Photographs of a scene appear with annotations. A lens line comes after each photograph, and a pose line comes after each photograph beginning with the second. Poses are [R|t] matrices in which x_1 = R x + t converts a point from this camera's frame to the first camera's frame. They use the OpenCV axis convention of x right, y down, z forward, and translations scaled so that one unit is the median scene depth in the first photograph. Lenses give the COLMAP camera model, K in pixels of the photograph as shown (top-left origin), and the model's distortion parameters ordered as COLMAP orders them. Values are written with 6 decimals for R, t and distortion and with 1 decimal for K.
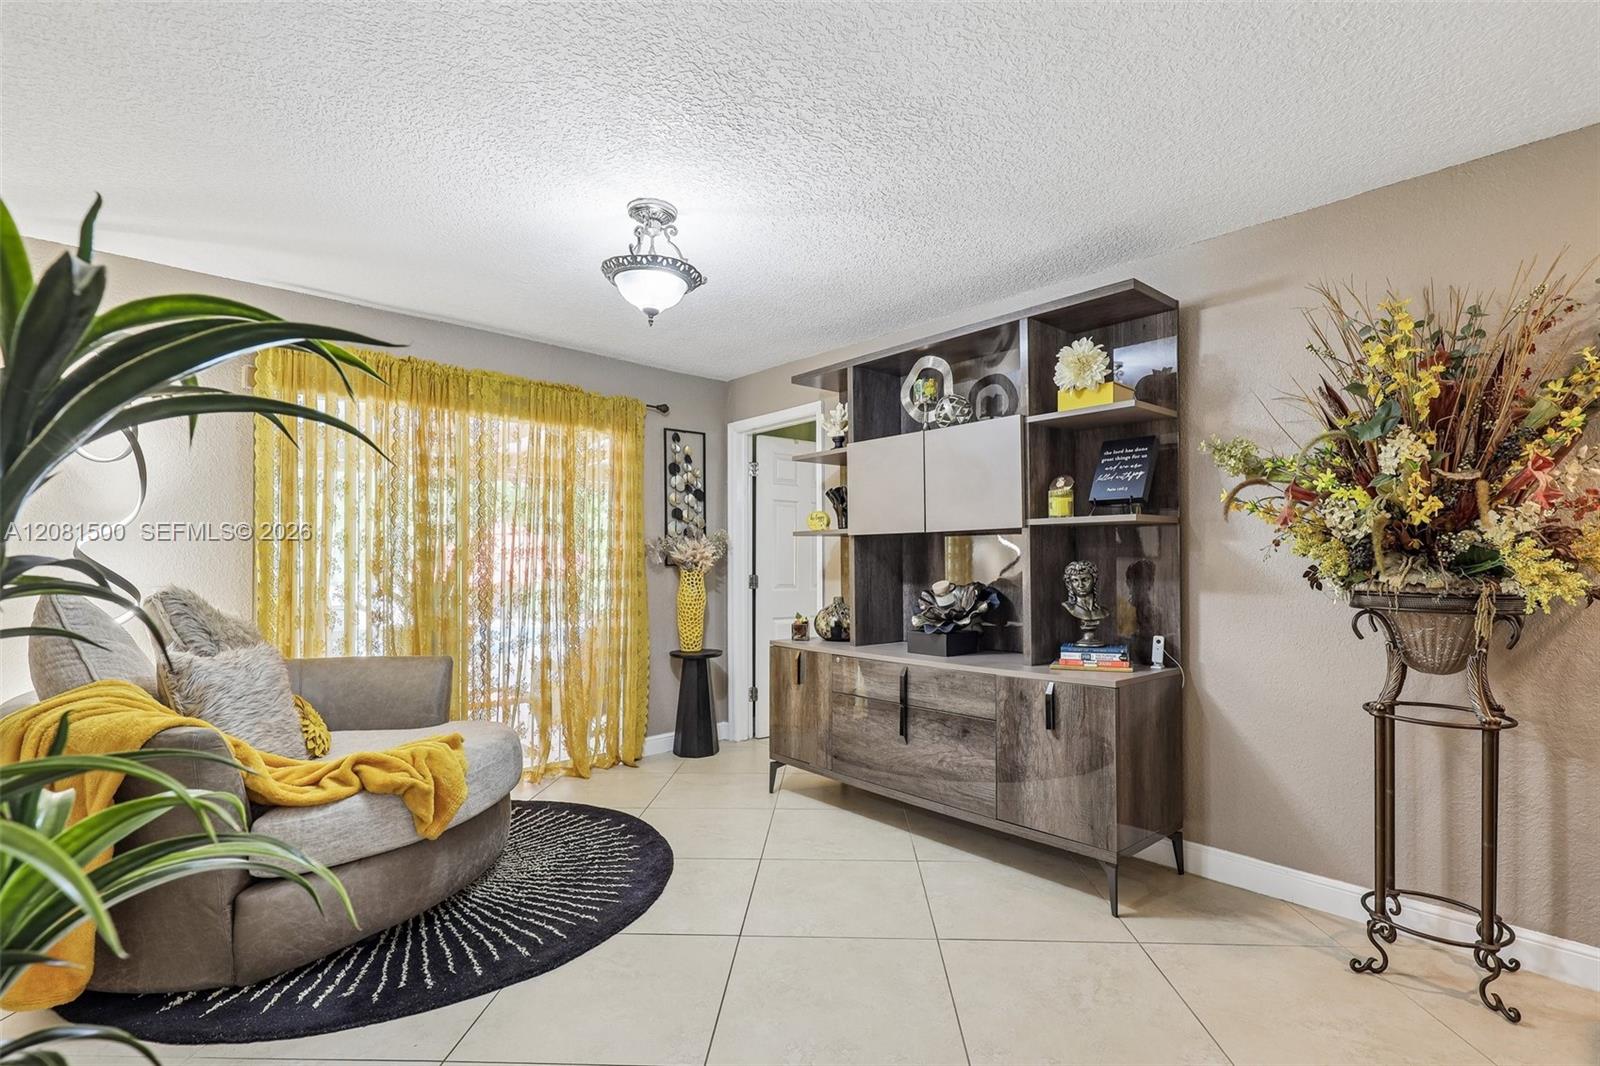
lens RADIAL K [[775.9, 0, 800.0], [0, 775.9, 551.3], [0, 0, 1]] dist [0.002162, 0.000011]
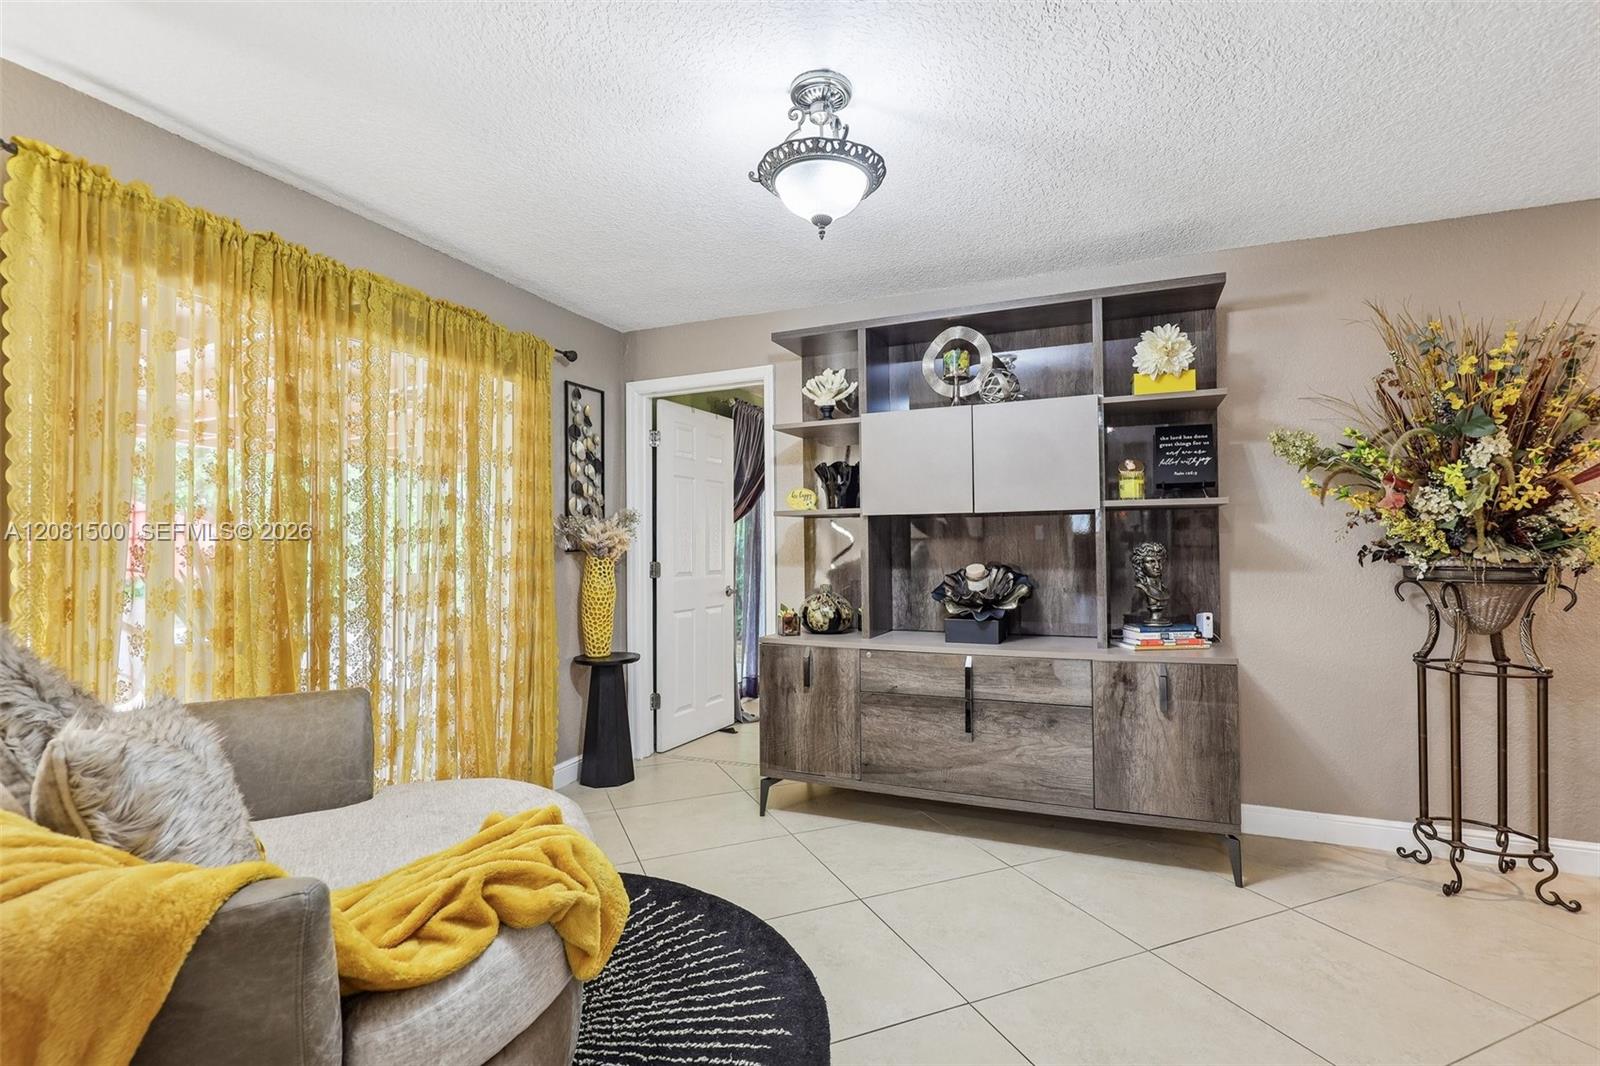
lens RADIAL K [[764.9, 0, 800.0], [0, 764.9, 533.0], [0, 0, 1]] dist [0.000367, 0.000303]
pose [[0.899792, 0.002696, 0.436311, -0.469272], [-0.000106, 0.999982, -0.005959, 0.005725], [-0.436319, 0.005316, 0.899776, 0.282316]]
